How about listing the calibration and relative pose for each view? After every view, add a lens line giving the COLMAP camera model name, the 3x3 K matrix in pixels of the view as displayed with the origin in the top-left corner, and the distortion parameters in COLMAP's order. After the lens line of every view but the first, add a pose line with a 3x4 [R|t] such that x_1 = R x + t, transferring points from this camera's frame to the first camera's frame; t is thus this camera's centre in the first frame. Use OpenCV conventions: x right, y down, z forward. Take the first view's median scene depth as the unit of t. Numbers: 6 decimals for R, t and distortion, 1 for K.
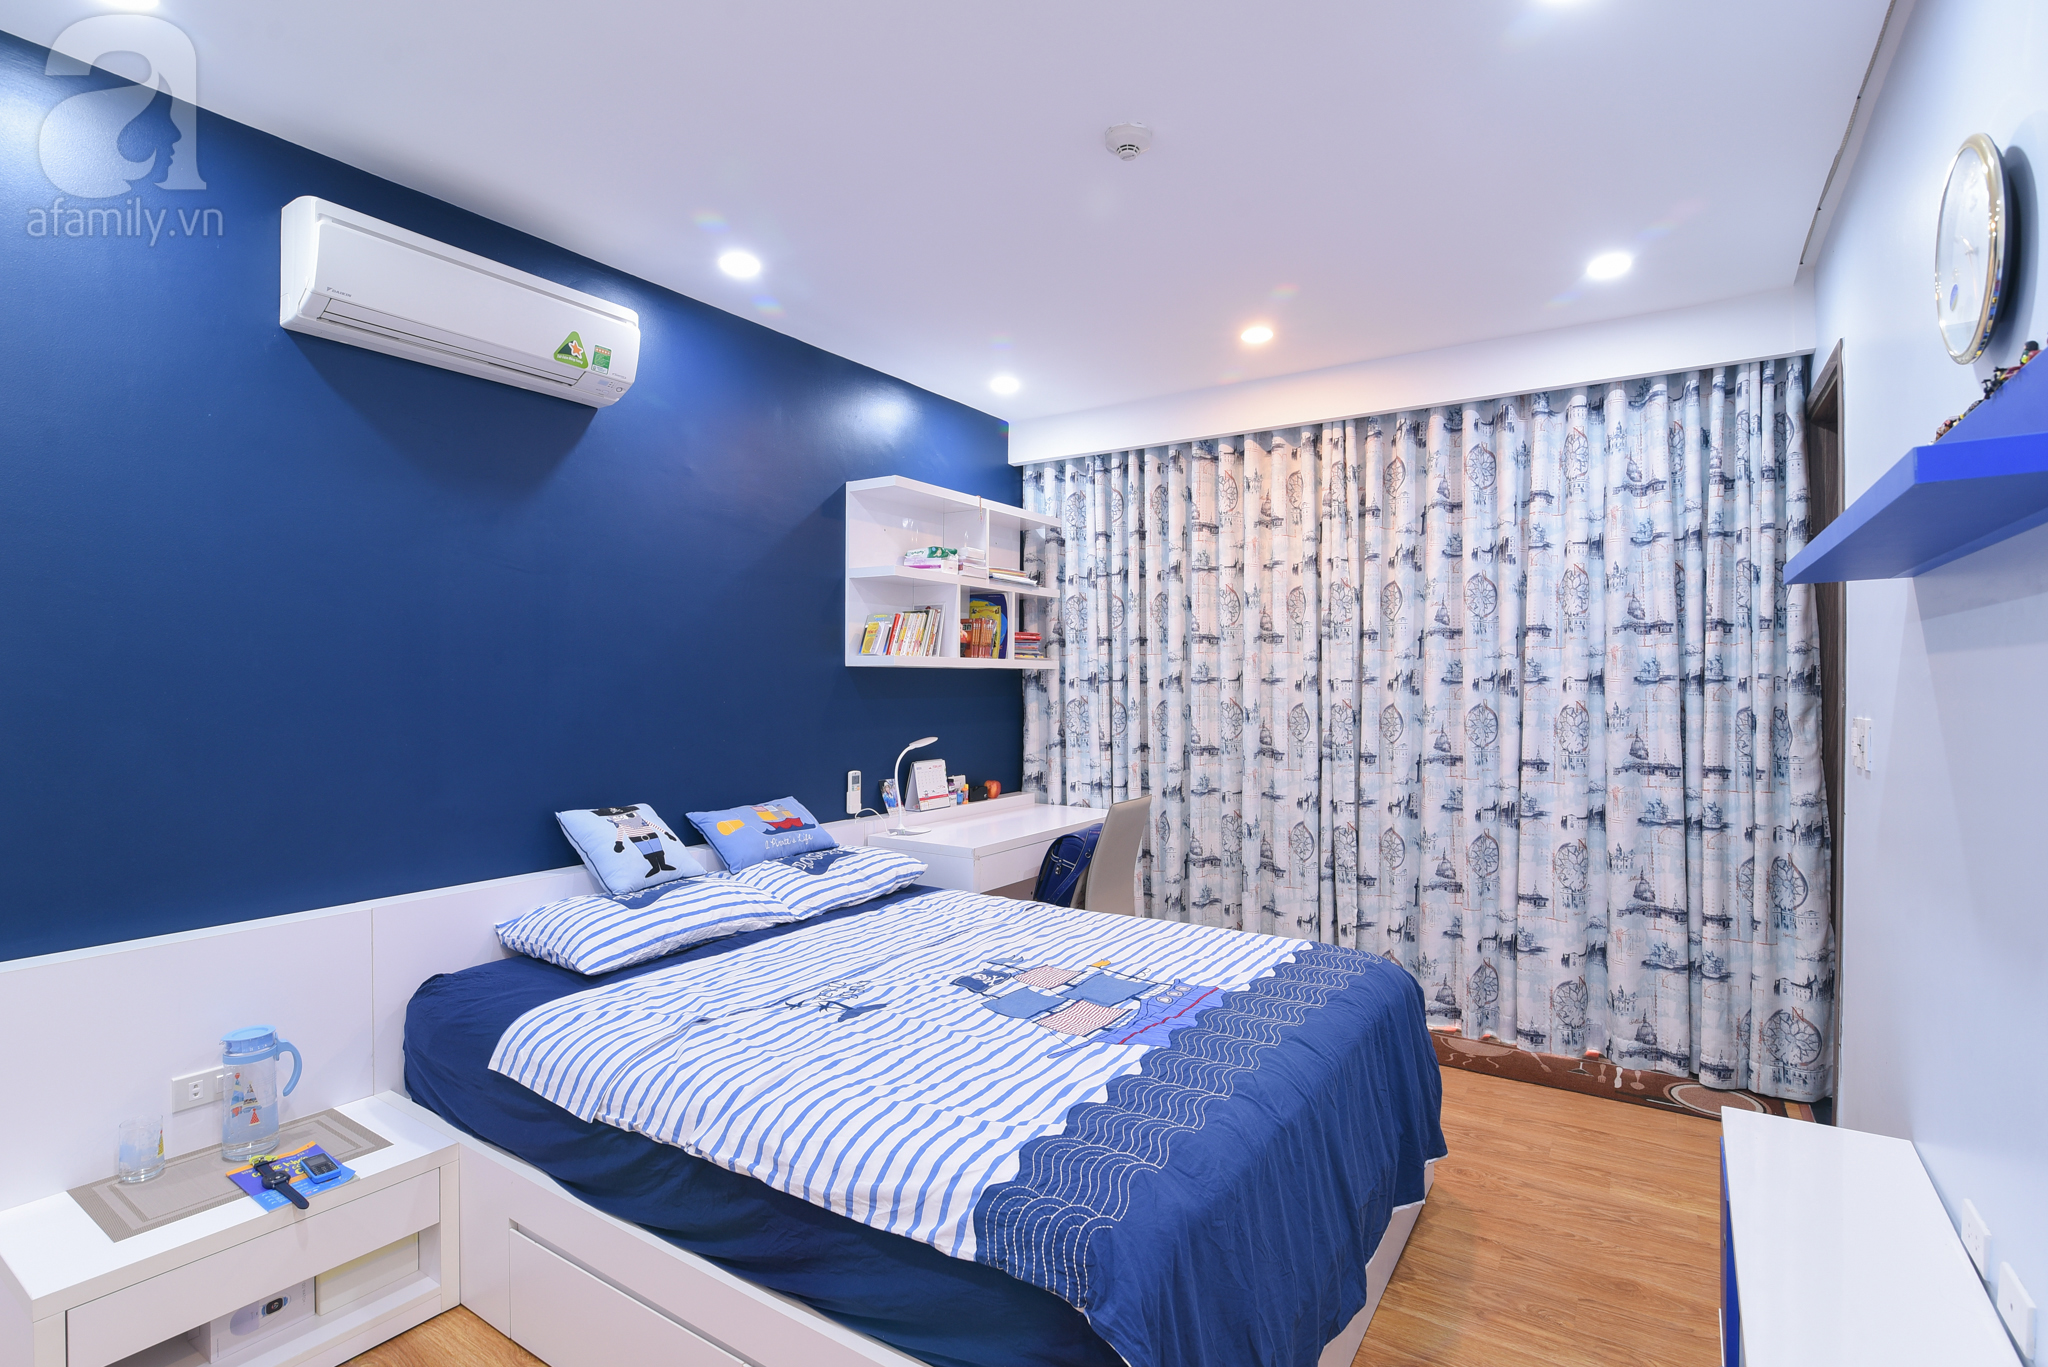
lens RADIAL K [[963.0, 0, 1030.1], [0, 963.0, 686.6], [0, 0, 1]] dist [-0.020723, 0.000035]
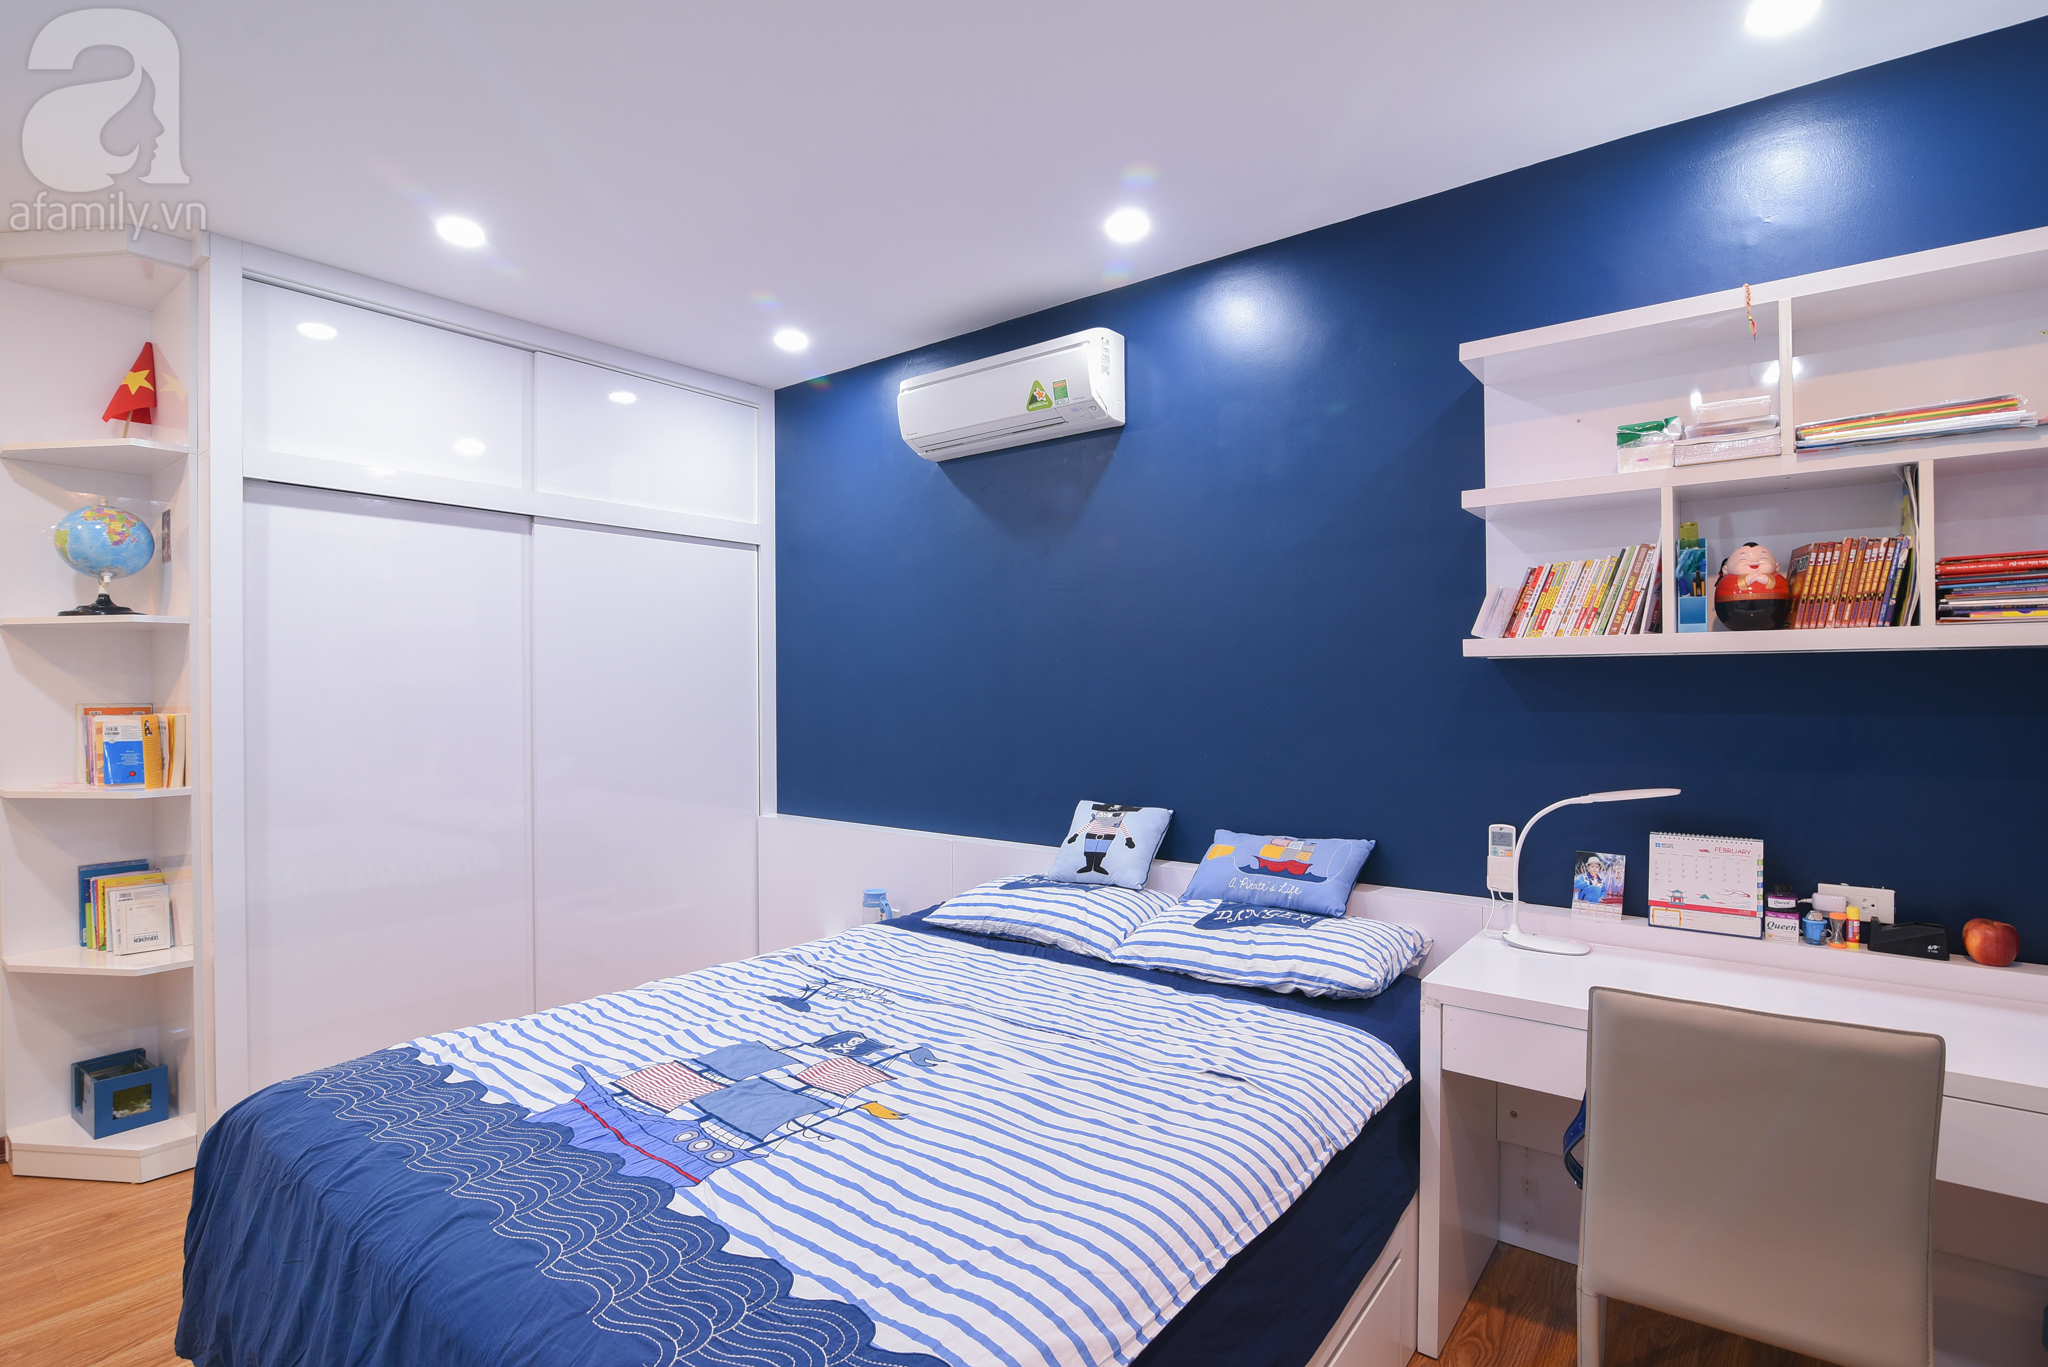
lens RADIAL K [[963.0, 0, 1030.1], [0, 963.0, 686.6], [0, 0, 1]] dist [-0.020723, 0.000035]
pose [[-0.072558, 0.001979, -0.997362, 0.740767], [-0.000611, 0.999998, 0.002029, -0.005944], [0.997364, 0.000757, -0.072557, 1.175514]]
